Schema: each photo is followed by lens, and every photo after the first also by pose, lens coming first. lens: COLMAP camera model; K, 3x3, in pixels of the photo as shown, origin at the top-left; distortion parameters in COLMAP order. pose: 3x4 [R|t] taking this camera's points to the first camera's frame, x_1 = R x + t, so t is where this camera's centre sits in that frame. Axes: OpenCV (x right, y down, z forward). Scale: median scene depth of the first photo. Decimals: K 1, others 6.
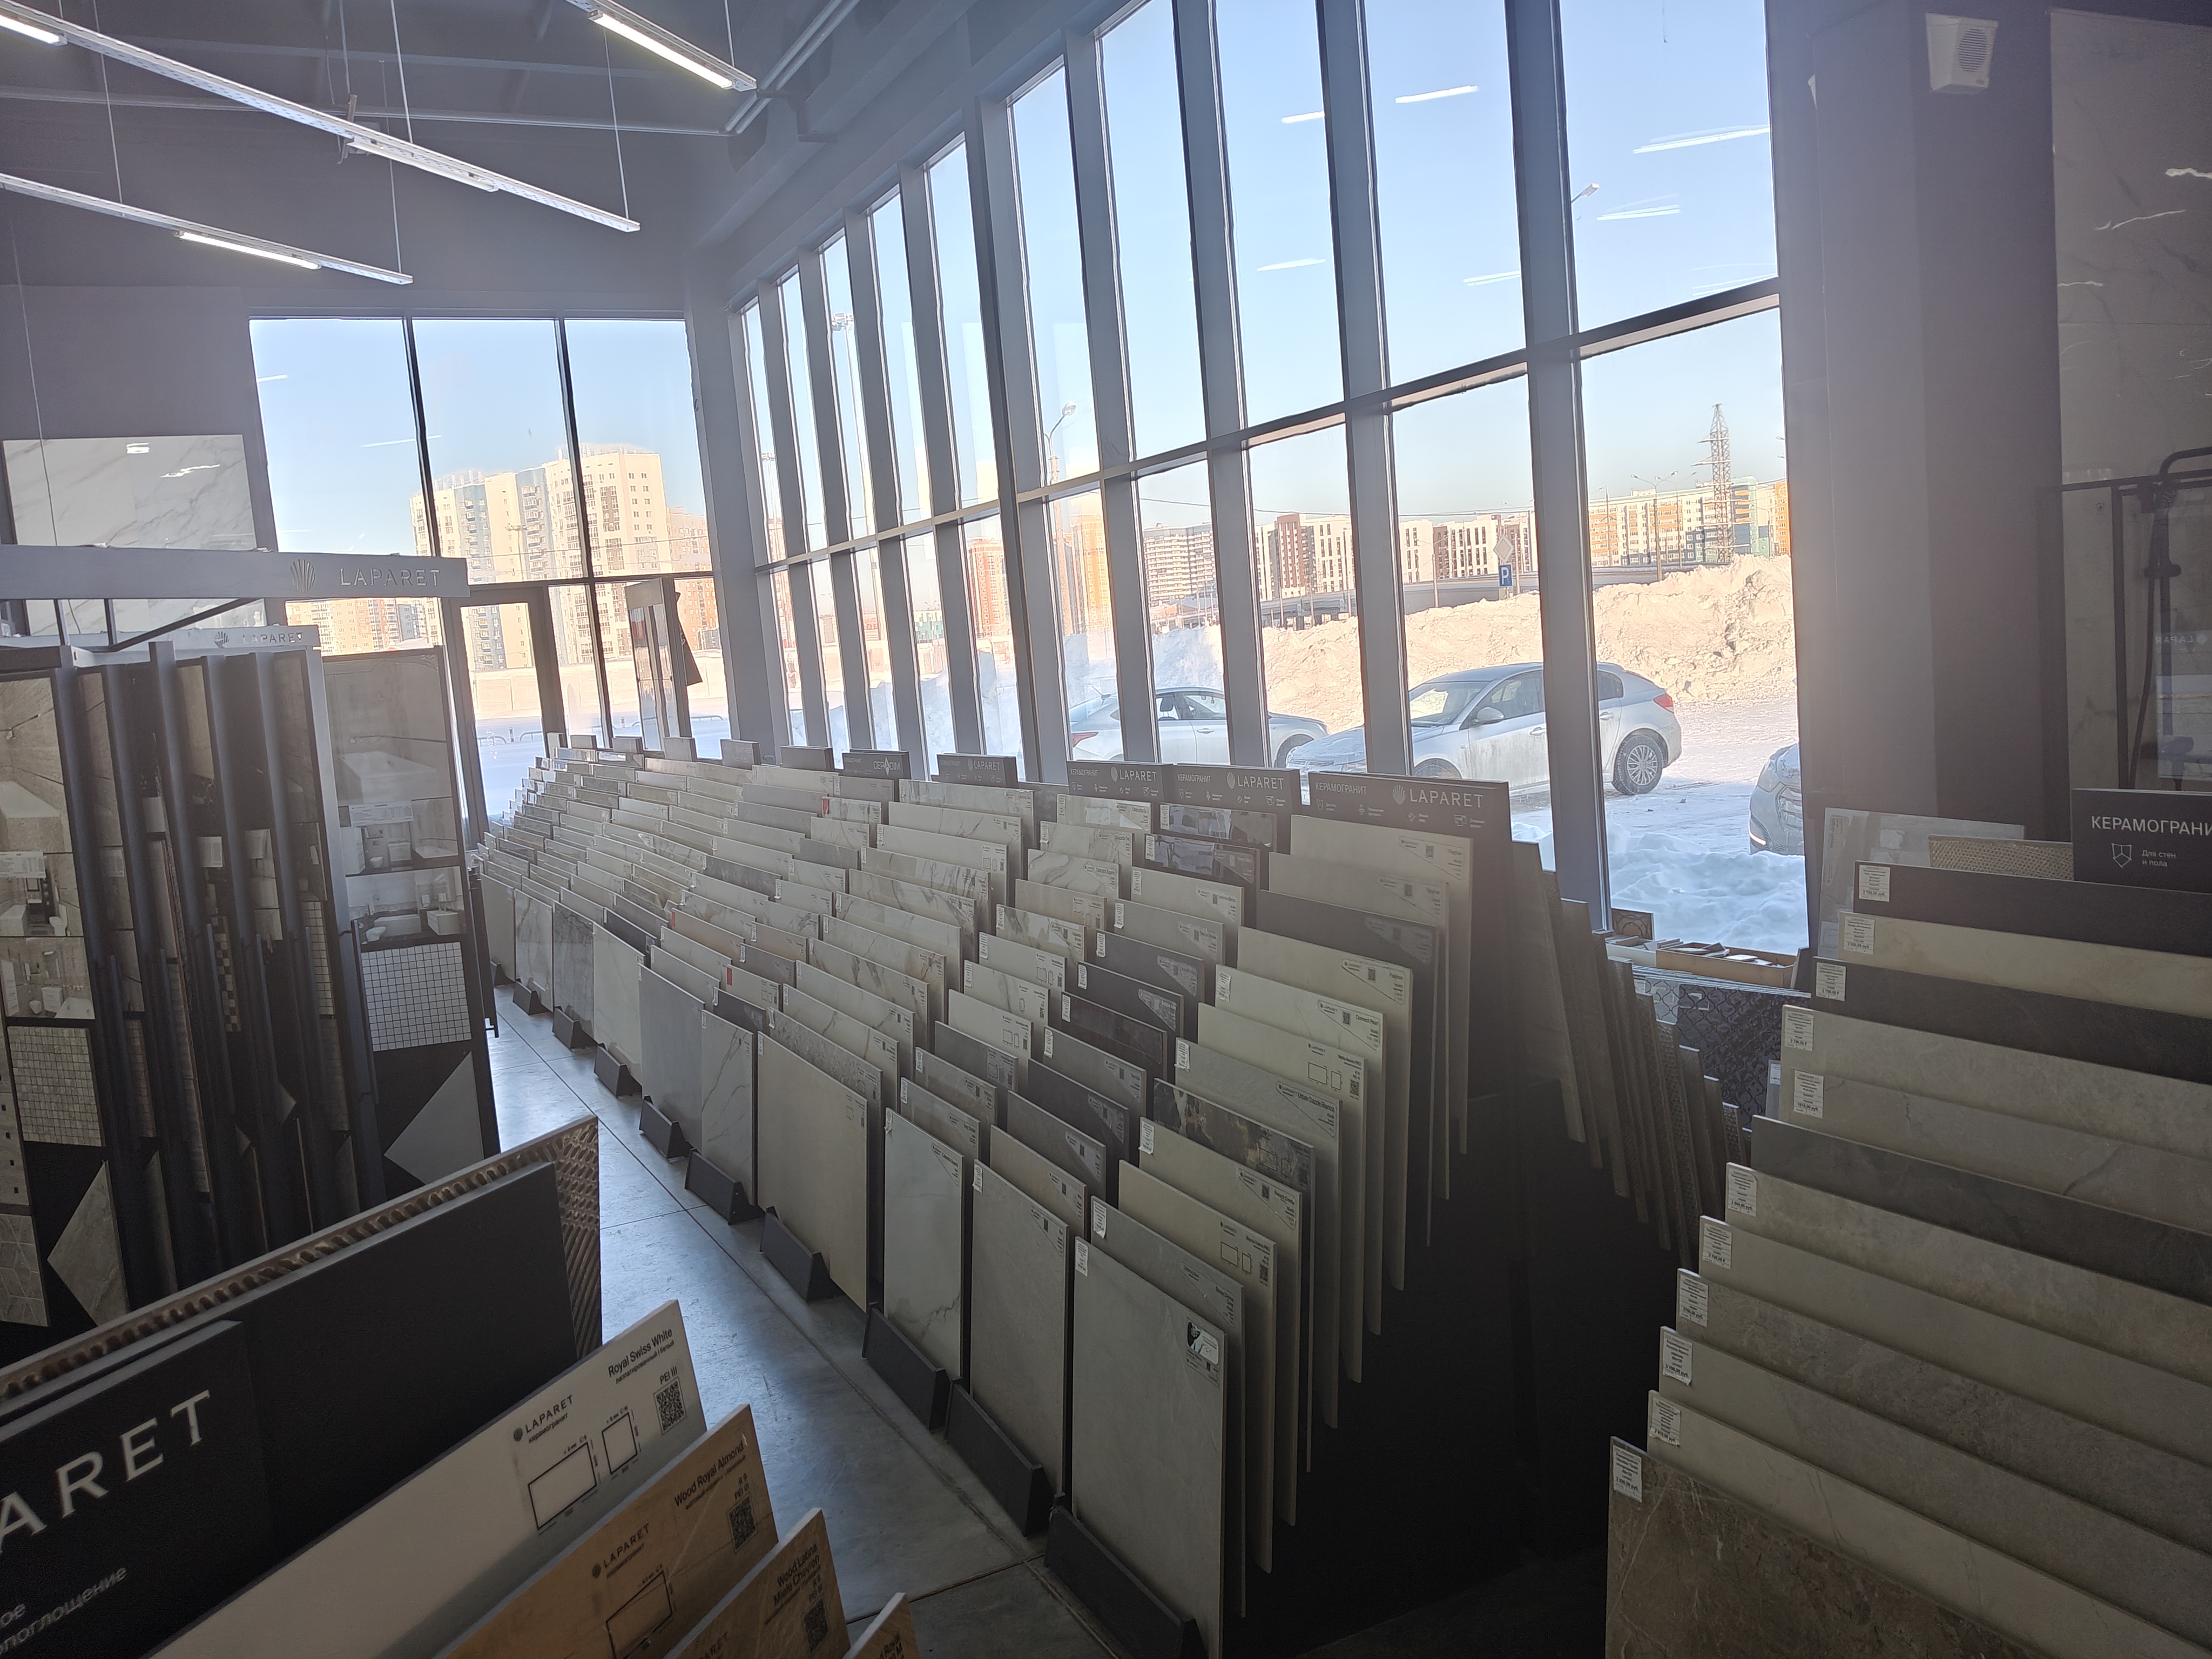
lens RADIAL K [[1698.2, 0, 1111.9], [0, 1698.2, 826.0], [0, 0, 1]] dist [0.059556, -0.134717]
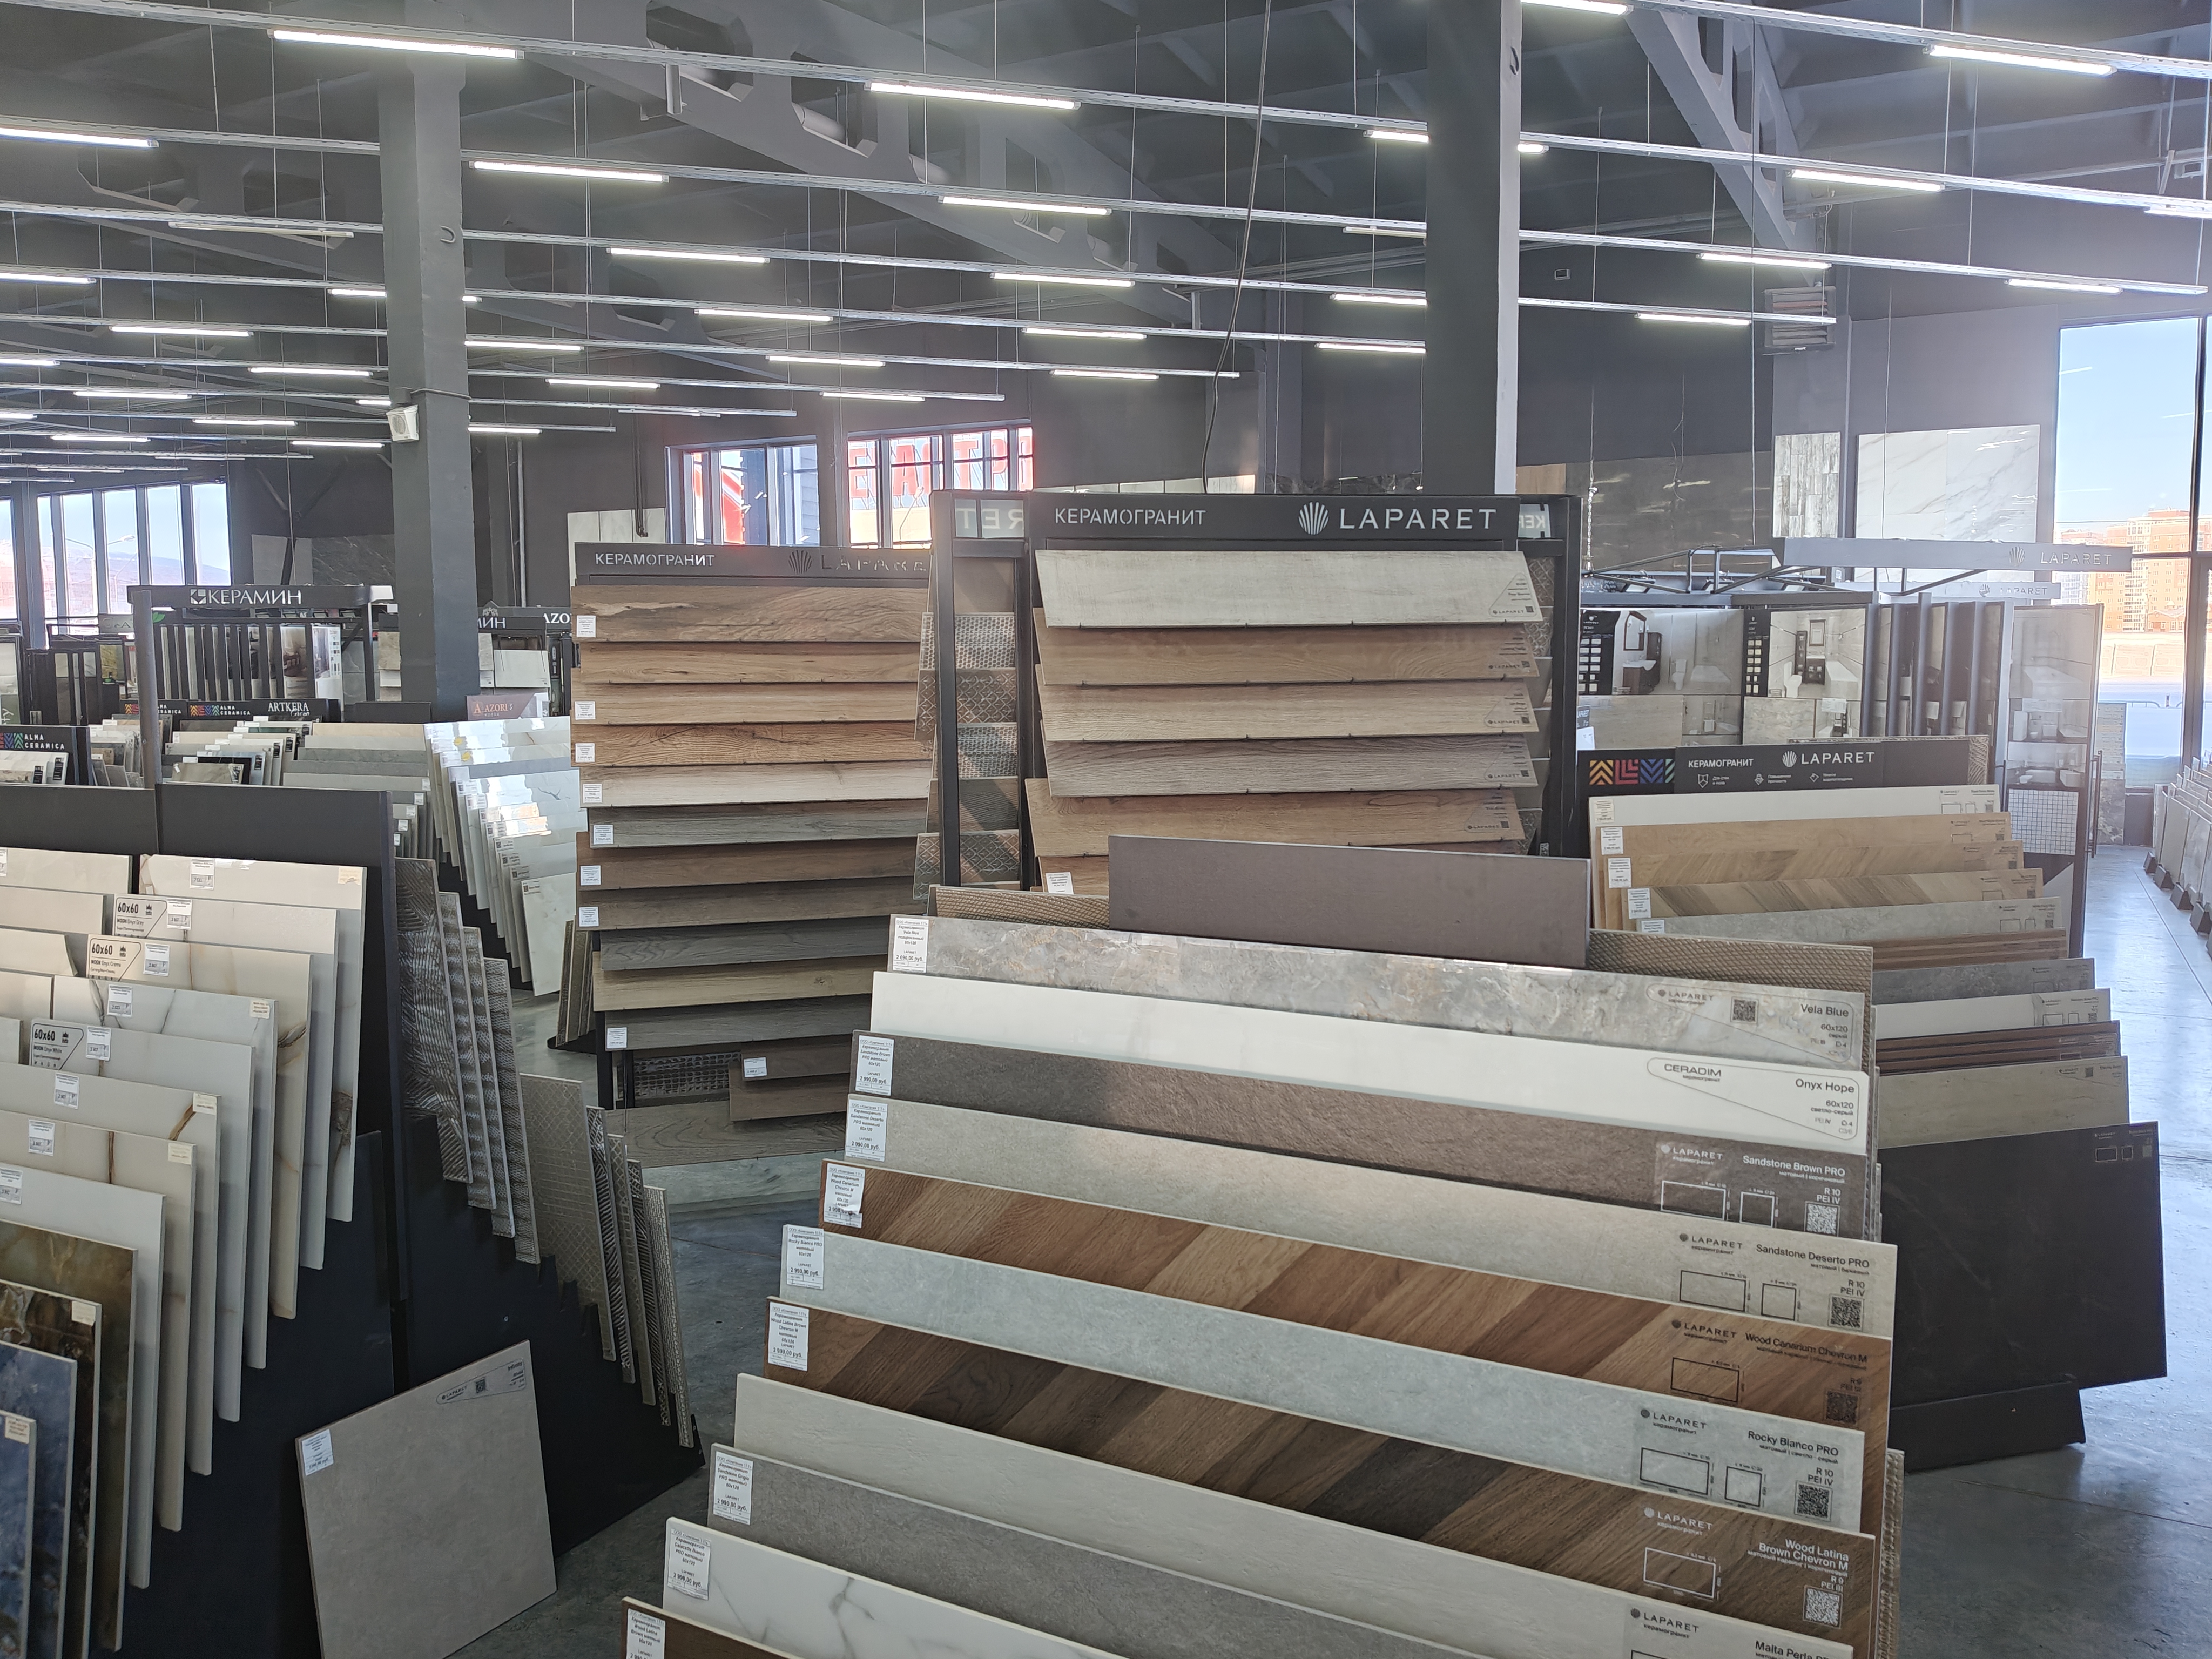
lens RADIAL K [[1698.2, 0, 1111.9], [0, 1698.2, 826.0], [0, 0, 1]] dist [0.059556, -0.134717]
pose [[0.567708, 0.157929, -0.807939, 0.385186], [-0.131771, 0.986205, 0.100184, 0.058088], [0.812615, 0.049588, 0.580687, -0.628059]]
